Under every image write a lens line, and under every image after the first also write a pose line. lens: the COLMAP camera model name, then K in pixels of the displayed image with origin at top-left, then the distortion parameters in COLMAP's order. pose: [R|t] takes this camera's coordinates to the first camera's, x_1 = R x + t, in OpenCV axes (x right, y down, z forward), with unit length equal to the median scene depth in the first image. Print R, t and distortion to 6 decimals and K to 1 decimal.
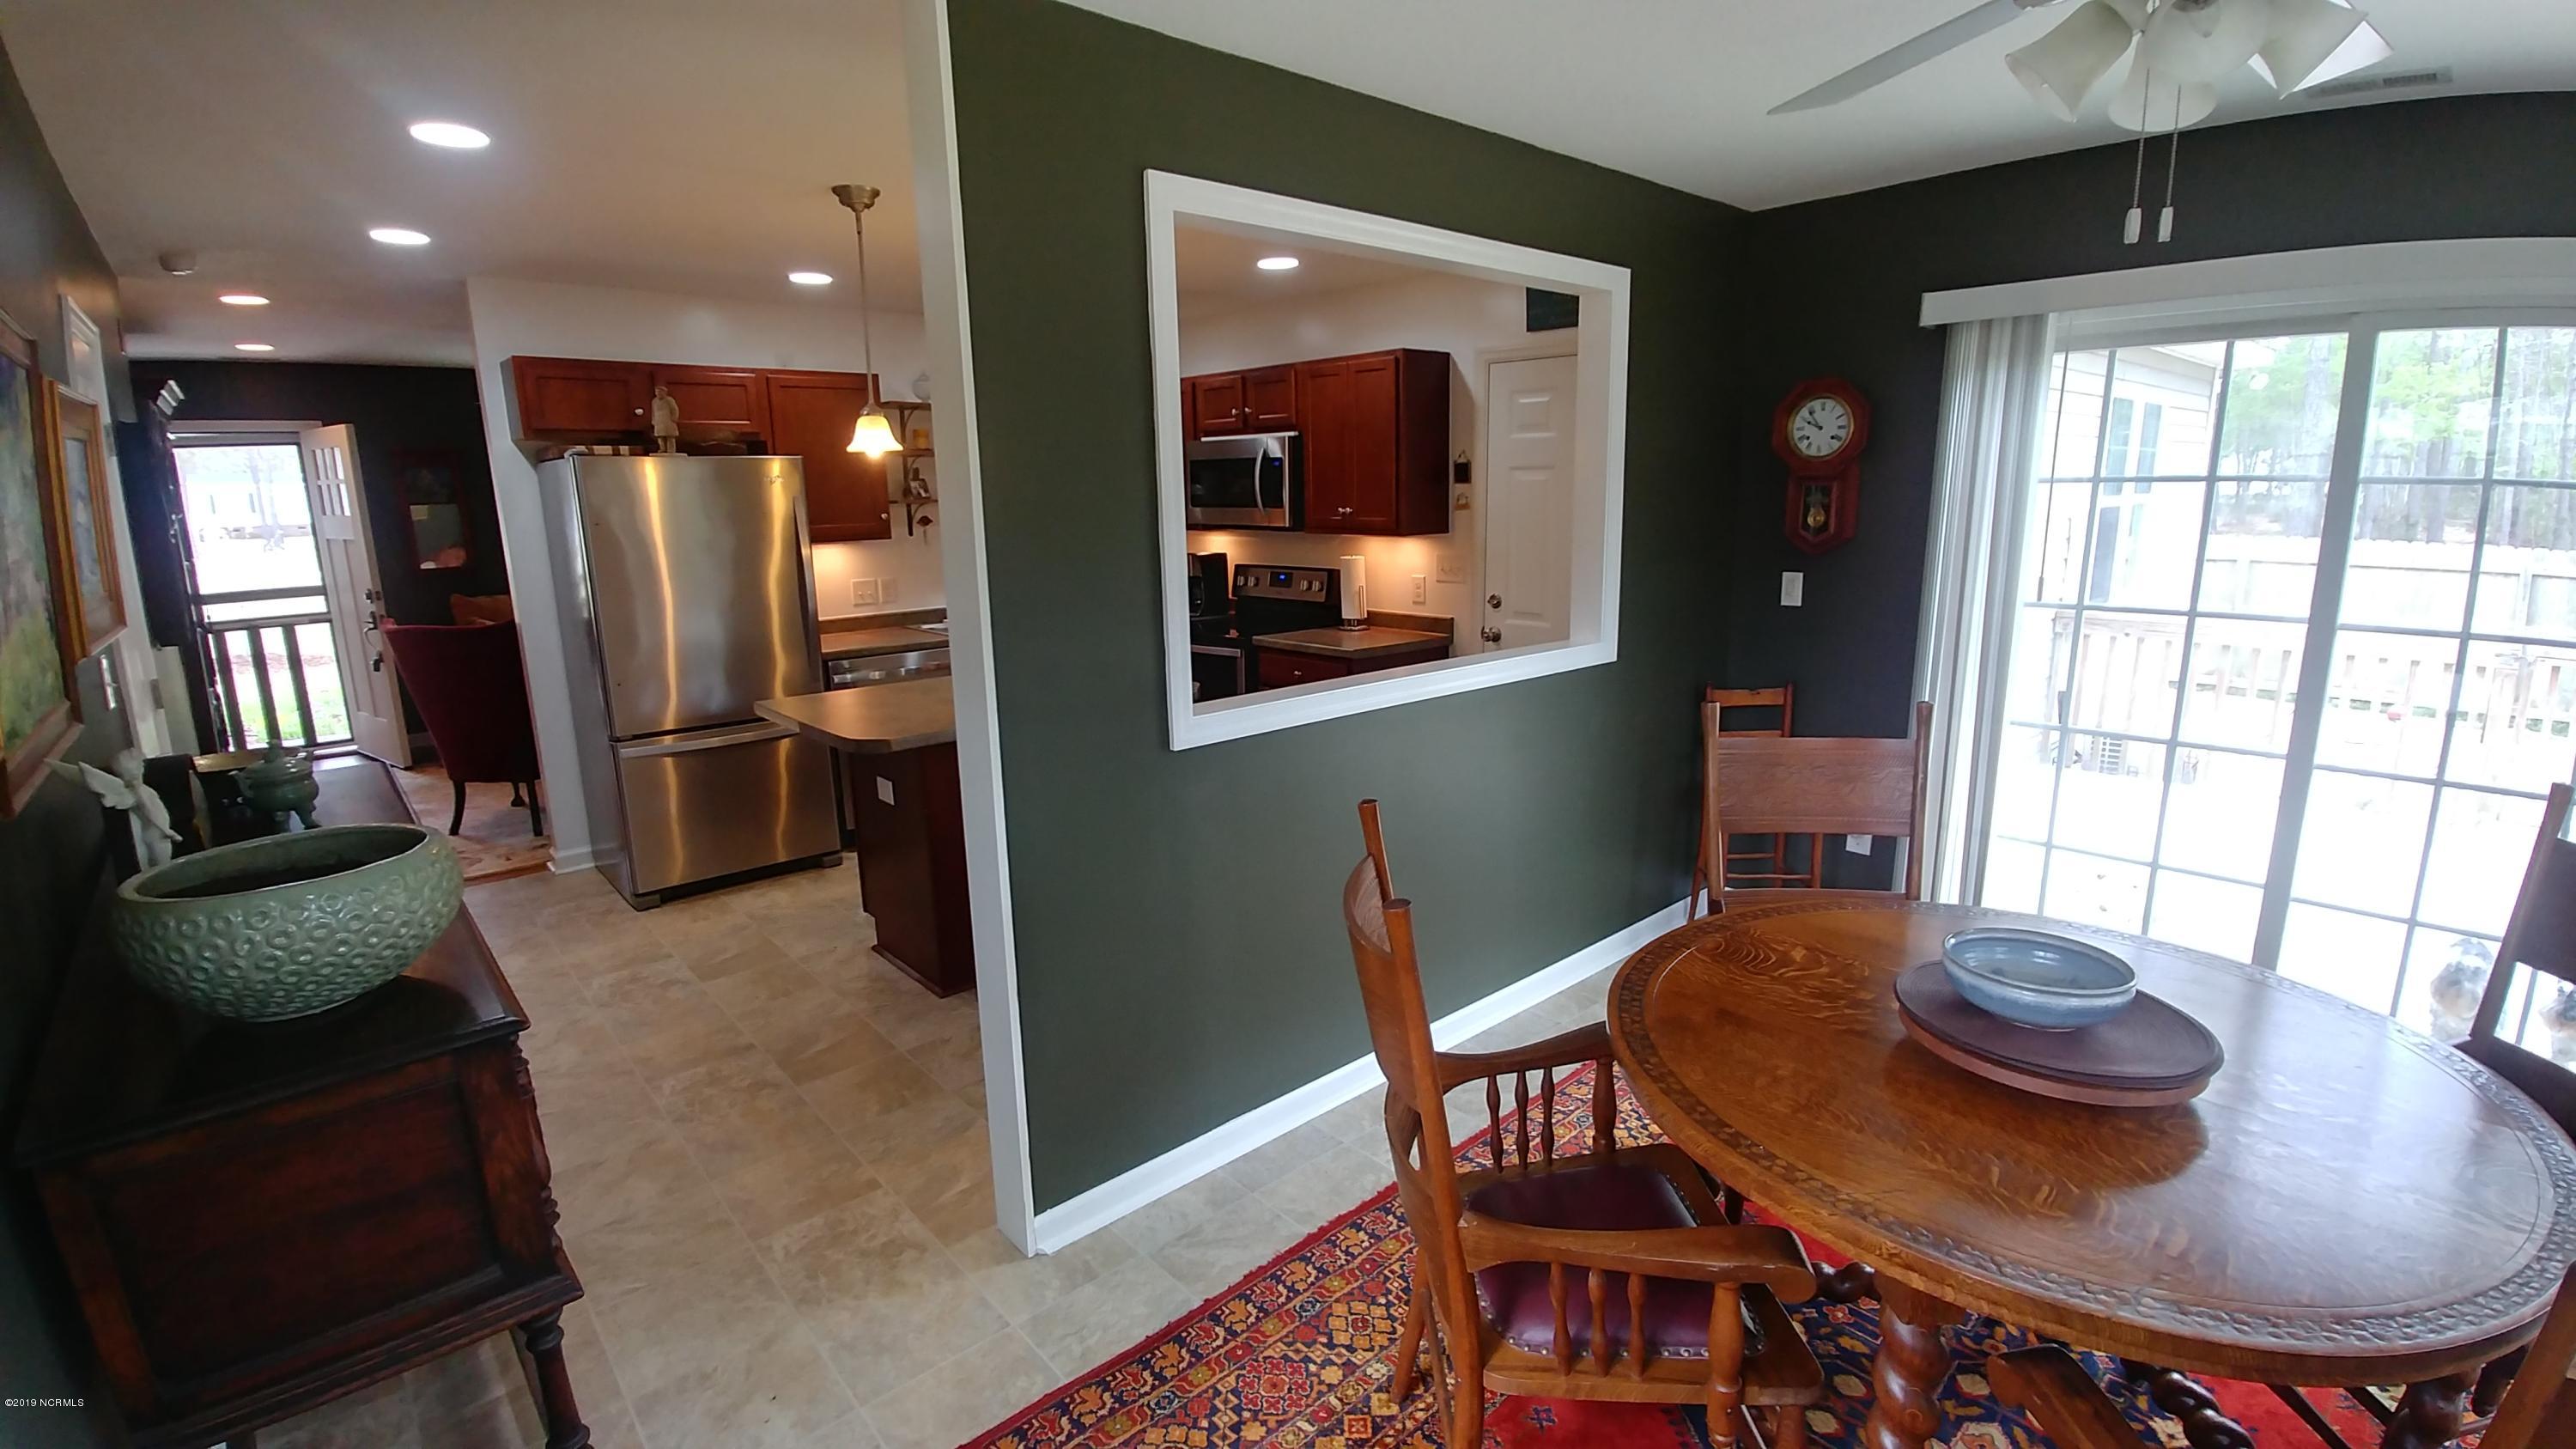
lens RADIAL K [[1148.5, 0, 1288.0], [0, 1148.5, 724.5], [0, 0, 1]] dist [-0.009198, -0.000283]
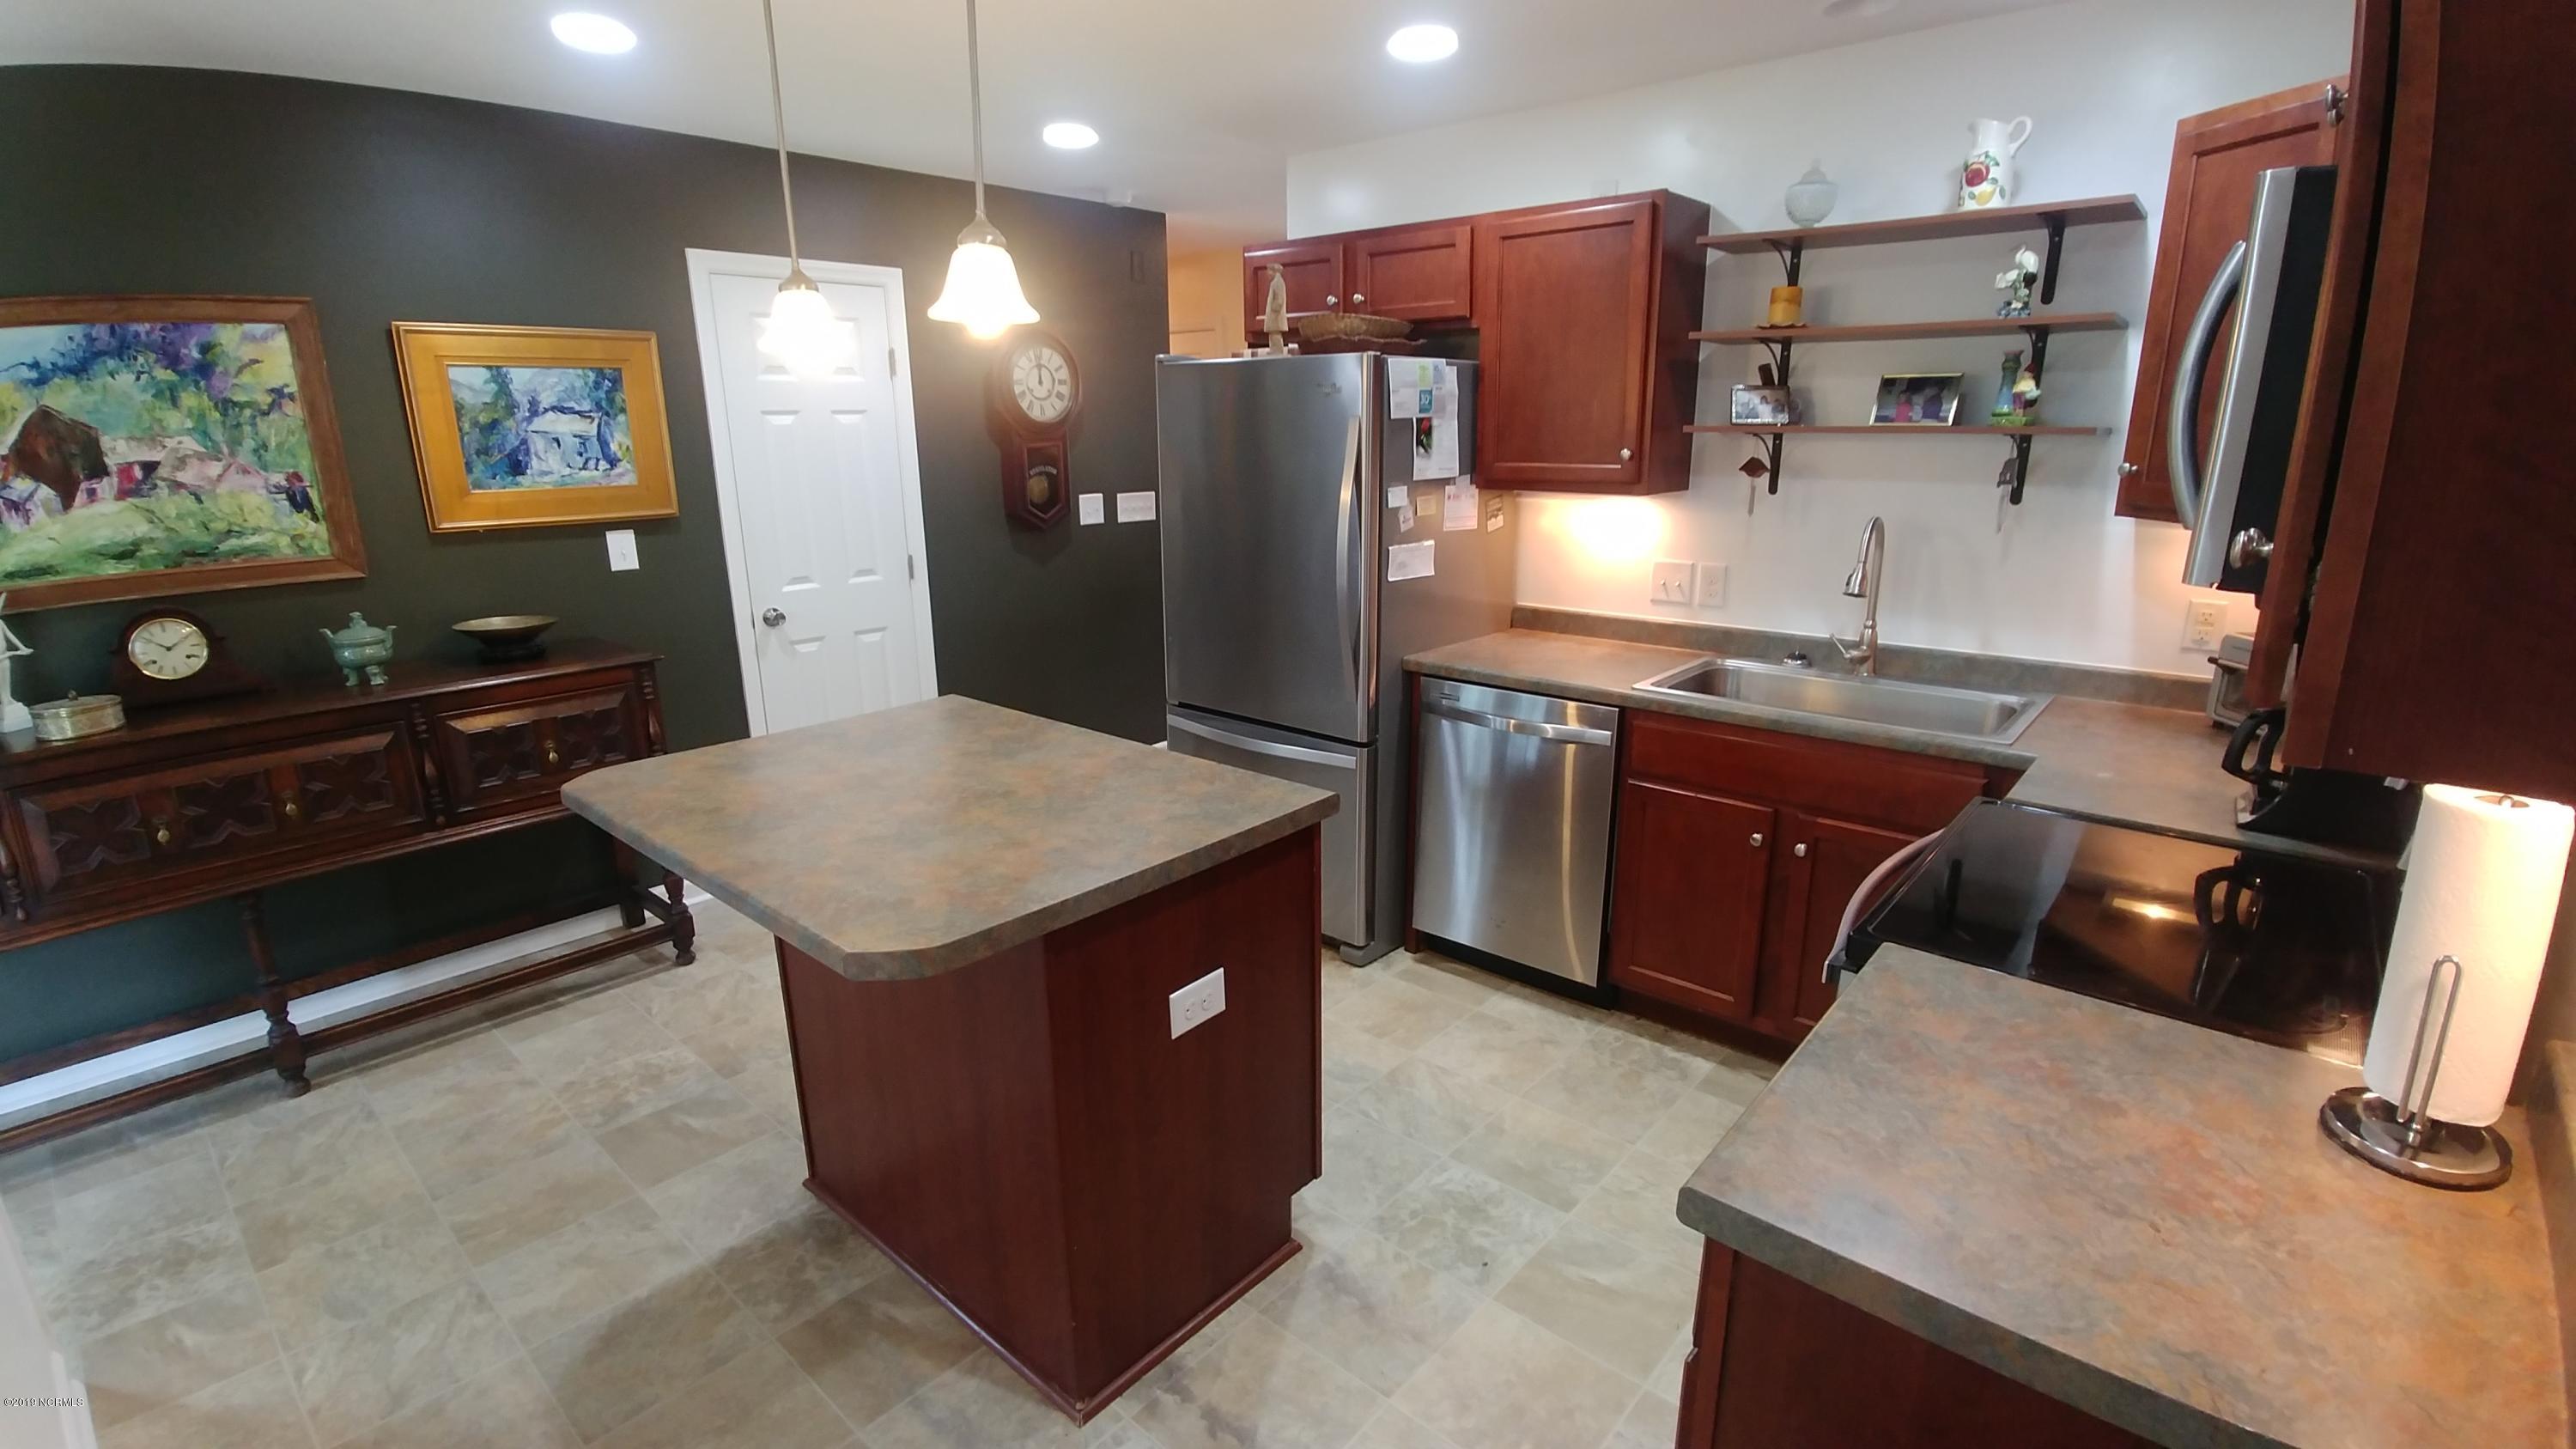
lens RADIAL K [[1148.5, 0, 1288.0], [0, 1148.5, 724.5], [0, 0, 1]] dist [-0.009198, -0.000283]
pose [[0.108079, 0.236745, -0.965542, 0.288834], [-0.201407, 0.956305, 0.211936, -0.199478], [0.973527, 0.171561, 0.151039, 1.122393]]
